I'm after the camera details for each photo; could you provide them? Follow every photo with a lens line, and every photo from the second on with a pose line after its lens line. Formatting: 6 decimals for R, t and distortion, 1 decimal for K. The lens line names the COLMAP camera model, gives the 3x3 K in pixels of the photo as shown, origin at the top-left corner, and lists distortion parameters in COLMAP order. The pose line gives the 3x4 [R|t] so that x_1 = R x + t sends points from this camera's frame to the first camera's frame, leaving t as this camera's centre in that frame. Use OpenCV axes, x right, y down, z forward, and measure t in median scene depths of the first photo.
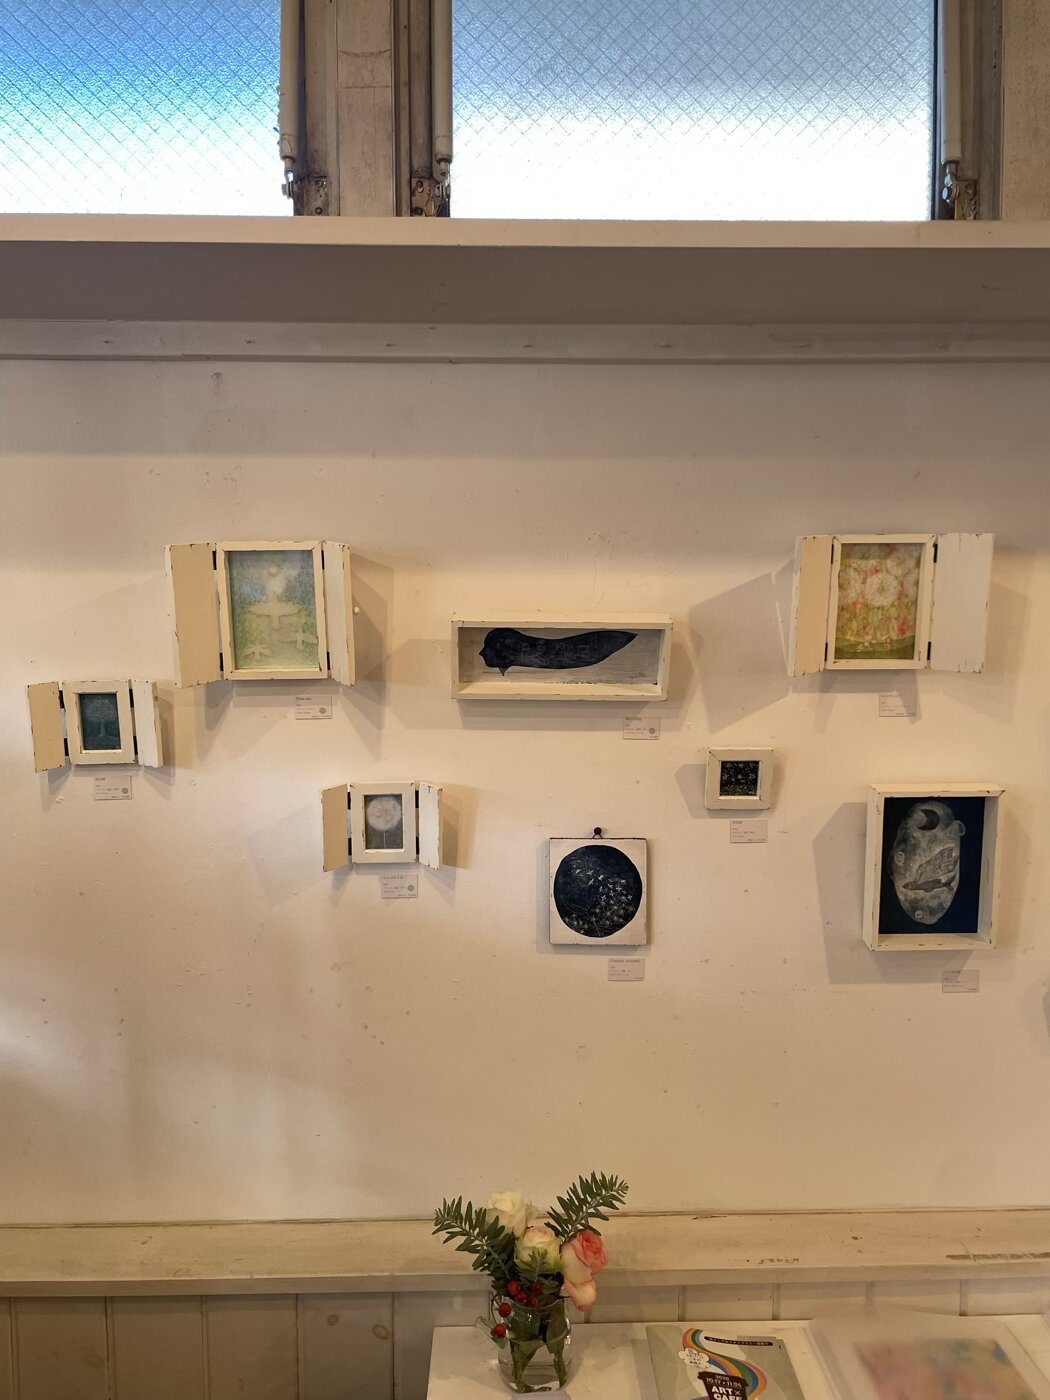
lens RADIAL K [[1018.2, 0, 522.8], [0, 1018.2, 712.3], [0, 0, 1]] dist [0.061019, -0.073259]
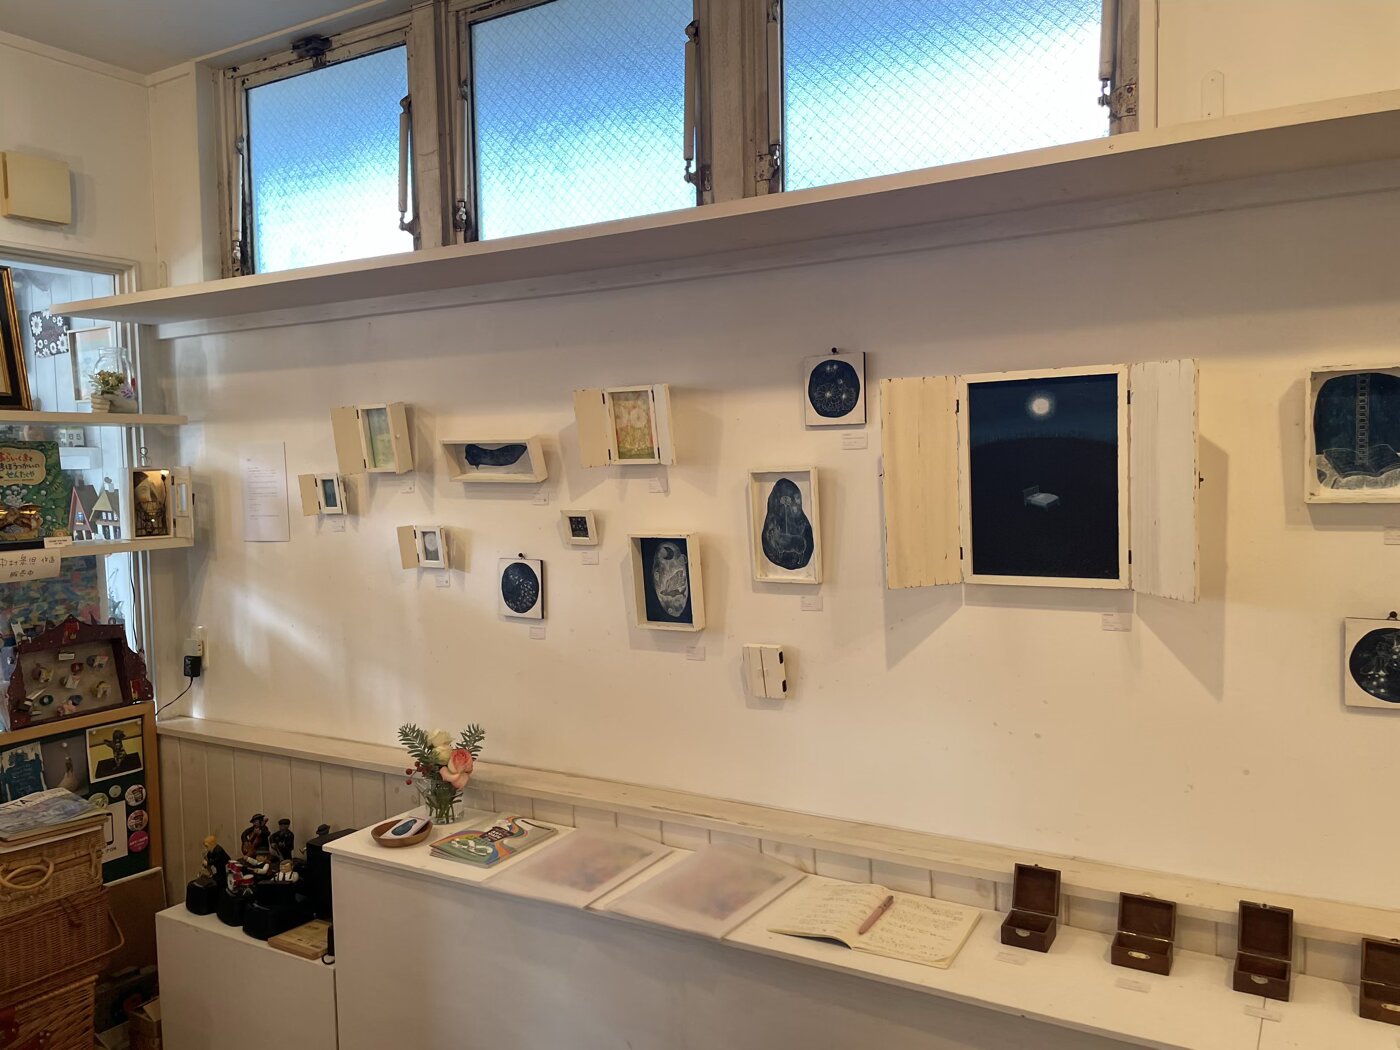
lens RADIAL K [[1018.2, 0, 692.7], [0, 1018.2, 523.8], [0, 0, 1]] dist [0.061019, -0.073259]
pose [[0.860599, 0.017948, -0.508968, 1.278037], [-0.018777, 0.999818, 0.003508, 0.049568], [0.508938, 0.006538, 0.860779, -0.417619]]
